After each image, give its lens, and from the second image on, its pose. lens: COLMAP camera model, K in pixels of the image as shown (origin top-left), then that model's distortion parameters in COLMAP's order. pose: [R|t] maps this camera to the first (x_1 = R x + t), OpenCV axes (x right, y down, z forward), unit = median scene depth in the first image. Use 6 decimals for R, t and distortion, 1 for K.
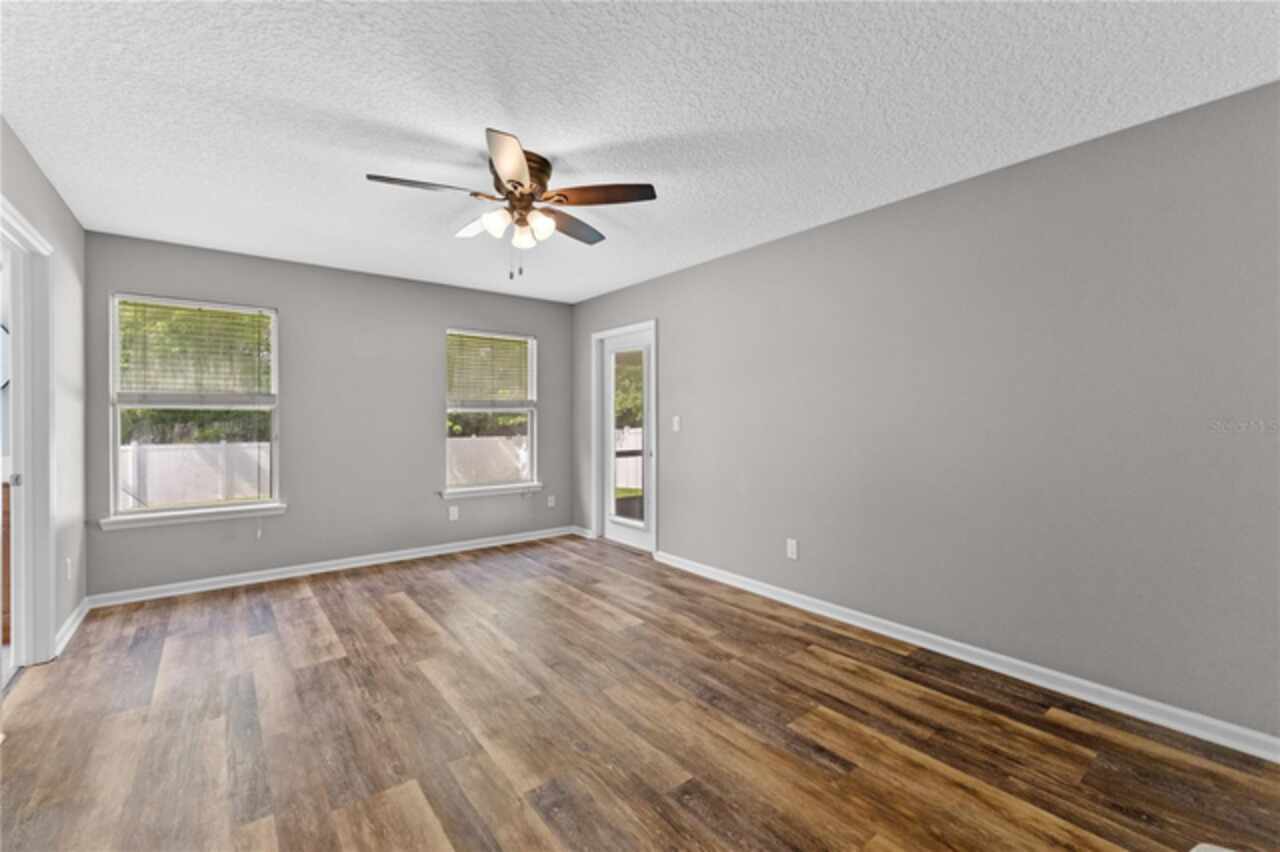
lens RADIAL K [[541.3, 0, 648.6], [0, 541.3, 420.5], [0, 0, 1]] dist [0.001939, -0.000622]
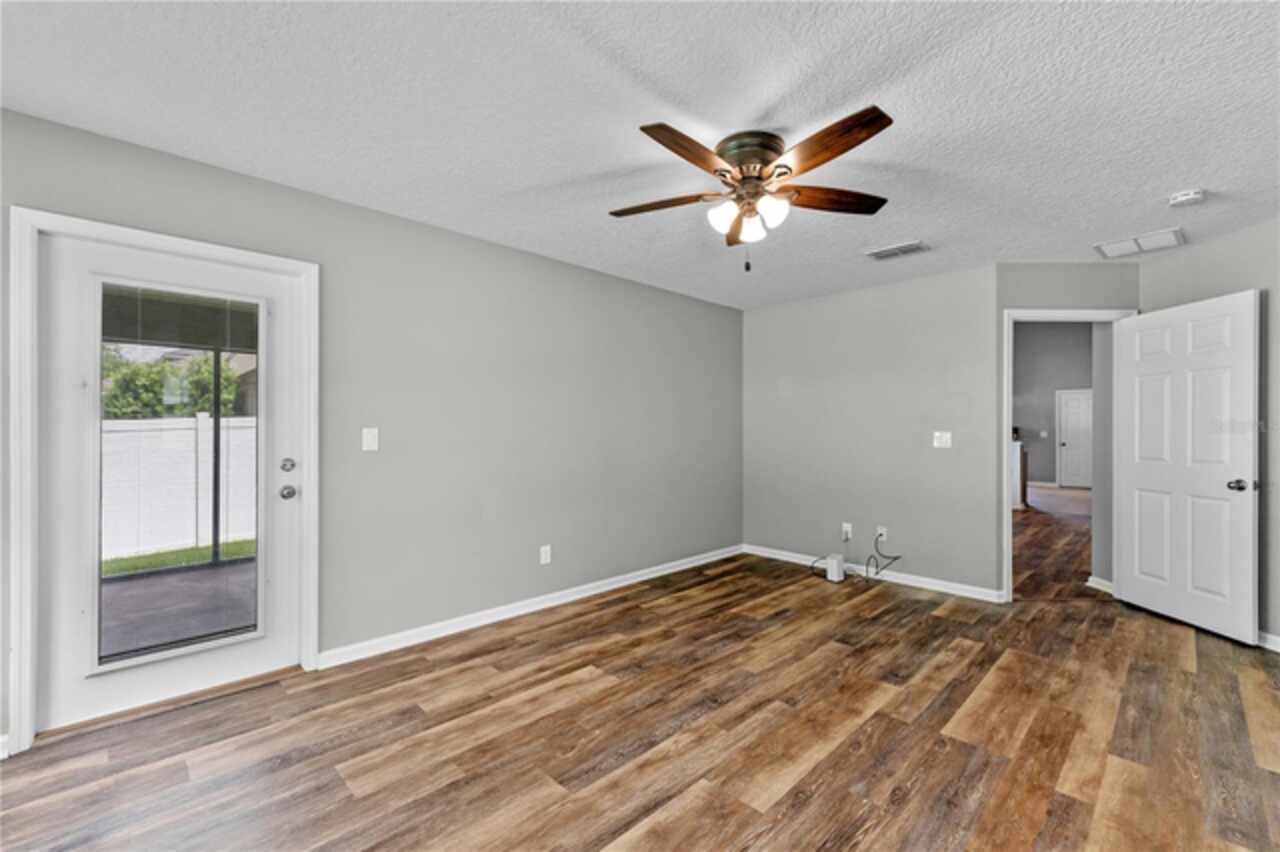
lens RADIAL K [[539.8, 0, 643.2], [0, 539.8, 429.2], [0, 0, 1]] dist [0.000673, -0.000436]
pose [[-0.110402, 0.001425, 0.993886, -1.022421], [0.005641, 0.999984, -0.000807, -0.007637], [-0.993871, 0.005518, -0.110408, 1.177534]]
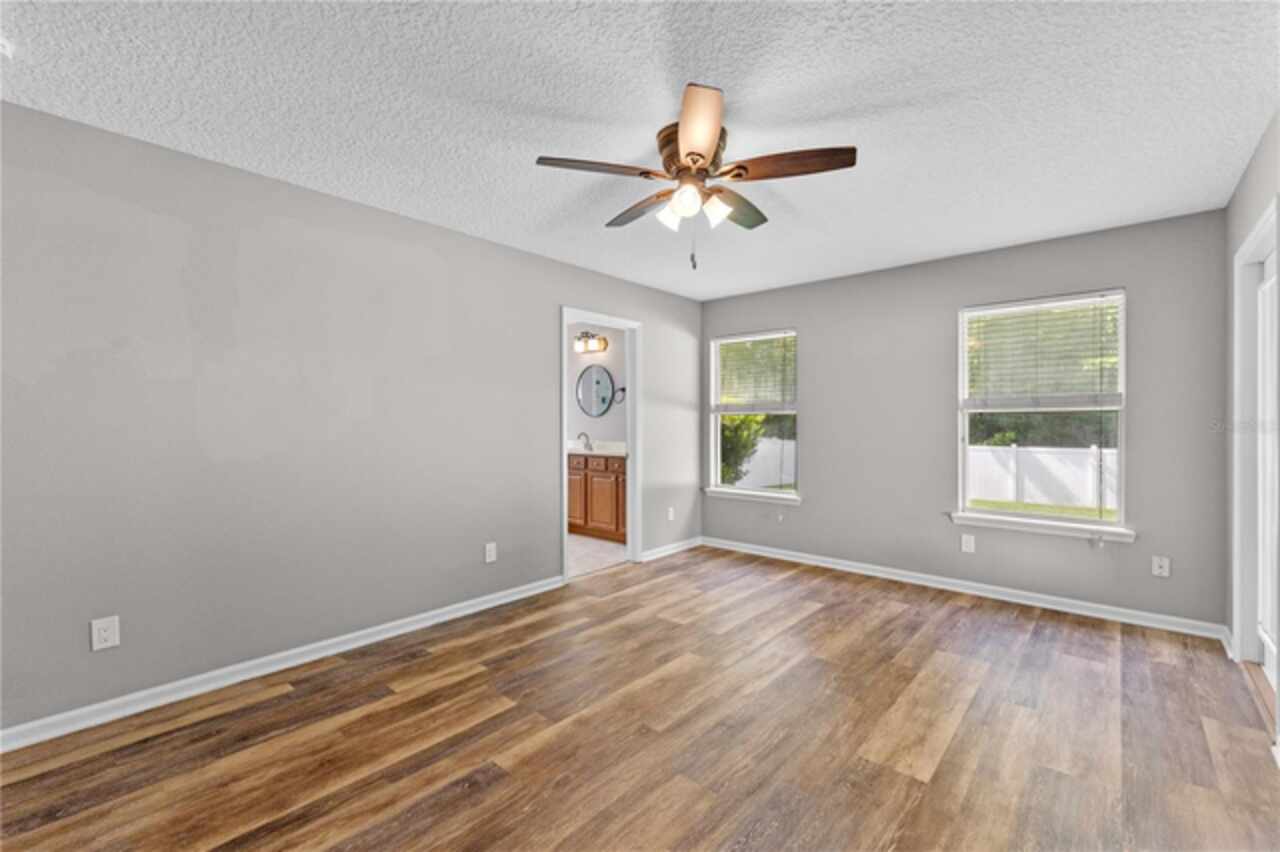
lens RADIAL K [[539.8, 0, 643.2], [0, 539.8, 429.2], [0, 0, 1]] dist [0.000673, -0.000436]
pose [[0.177145, 0.014646, -0.984076, 0.575594], [-0.005060, 0.999890, 0.013970, -0.005495], [0.984172, 0.002505, 0.177200, 0.705811]]
